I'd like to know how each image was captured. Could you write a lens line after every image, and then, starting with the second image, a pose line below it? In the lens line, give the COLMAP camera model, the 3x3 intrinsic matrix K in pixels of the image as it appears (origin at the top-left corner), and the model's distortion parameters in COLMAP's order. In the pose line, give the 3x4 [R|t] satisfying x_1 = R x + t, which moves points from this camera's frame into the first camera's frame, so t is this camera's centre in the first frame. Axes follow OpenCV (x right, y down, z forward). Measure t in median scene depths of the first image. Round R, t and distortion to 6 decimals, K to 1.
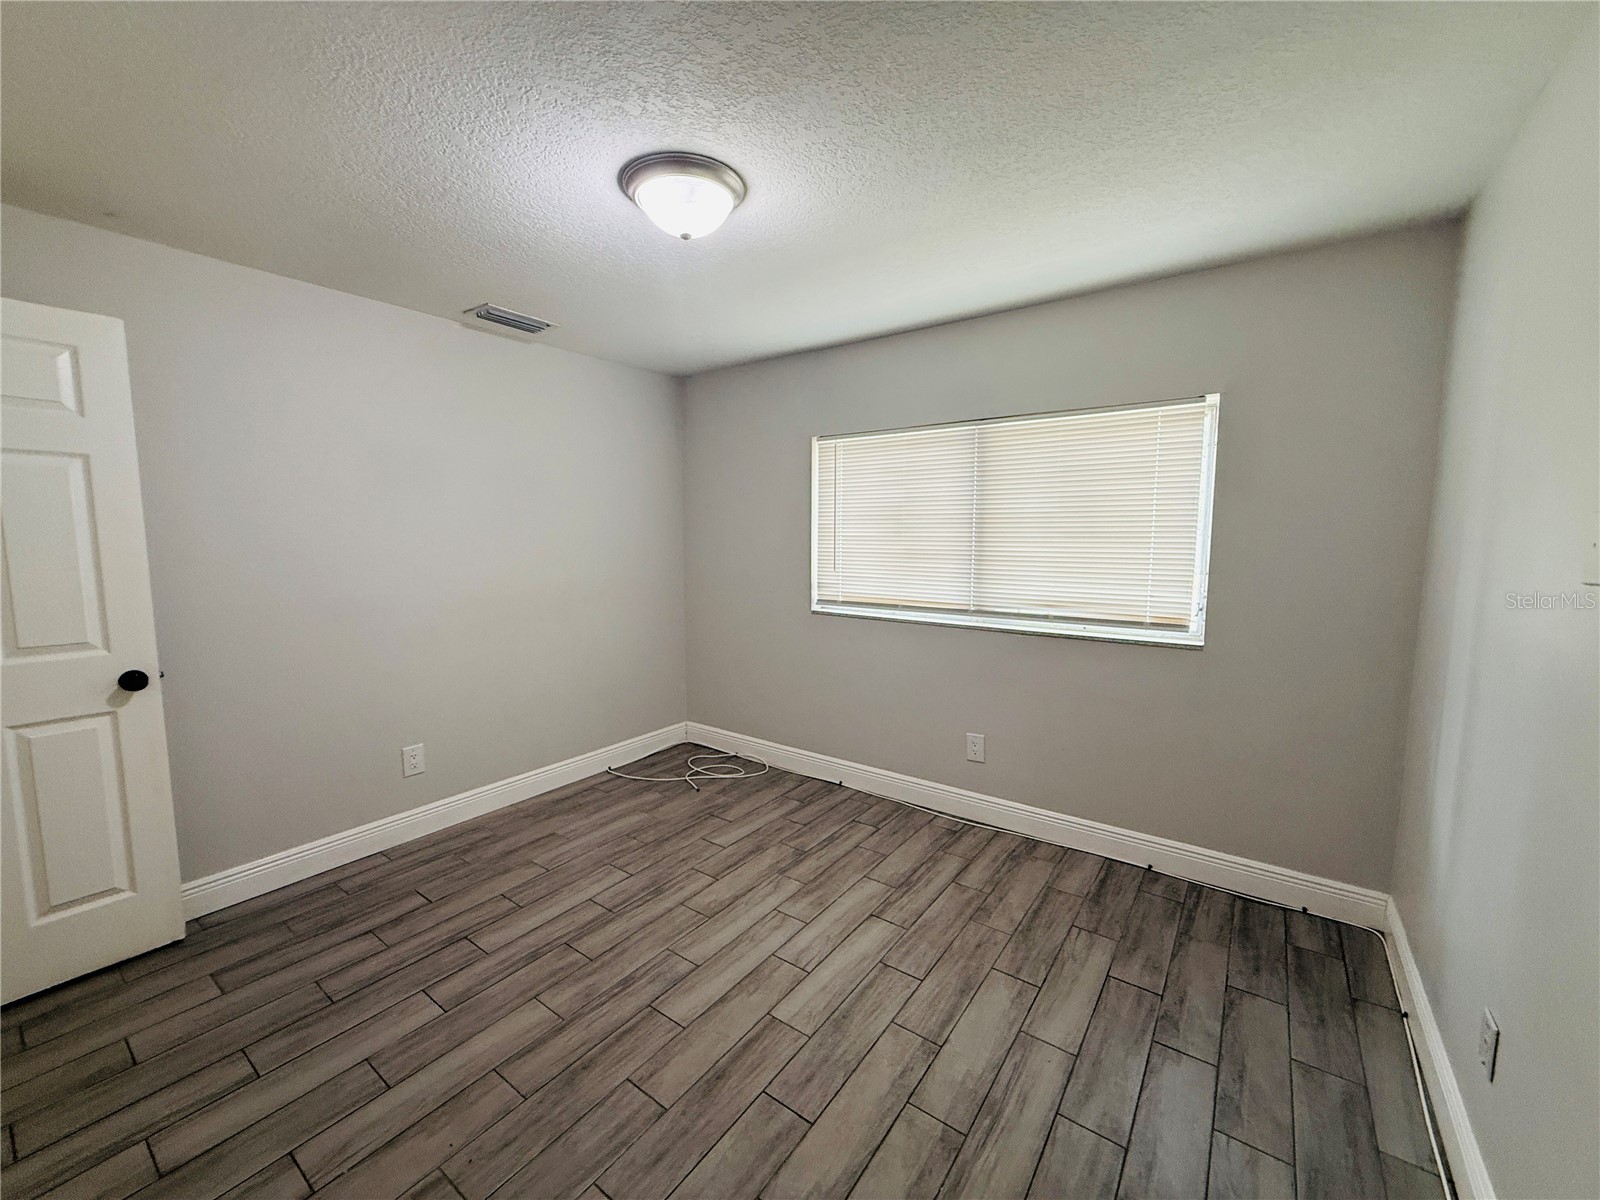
lens RADIAL K [[637.3, 0, 796.9], [0, 637.3, 599.2], [0, 0, 1]] dist [-0.000240, 0.000535]
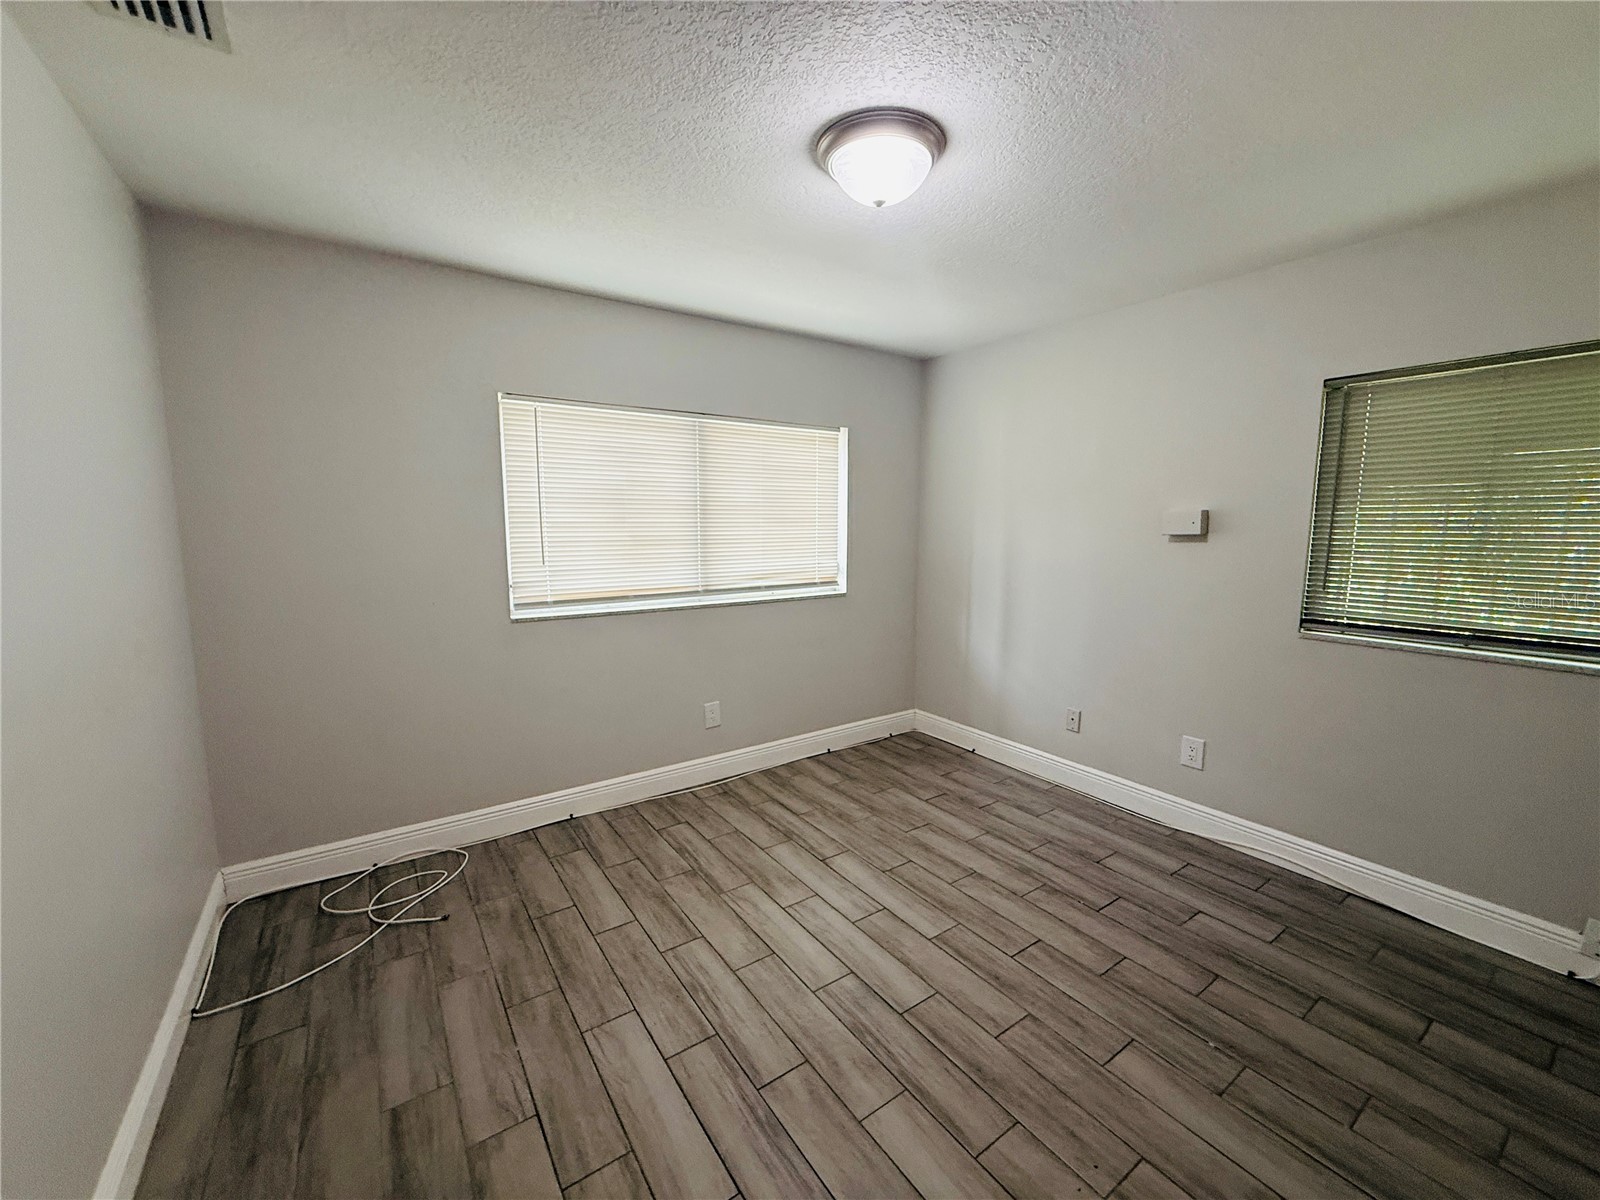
lens RADIAL K [[637.3, 0, 796.9], [0, 637.3, 599.2], [0, 0, 1]] dist [-0.000240, 0.000535]
pose [[0.328065, -0.116942, 0.937389, -0.823024], [0.096065, 0.991294, 0.090046, -0.060048], [-0.939758, 0.060509, 0.336442, 0.585925]]
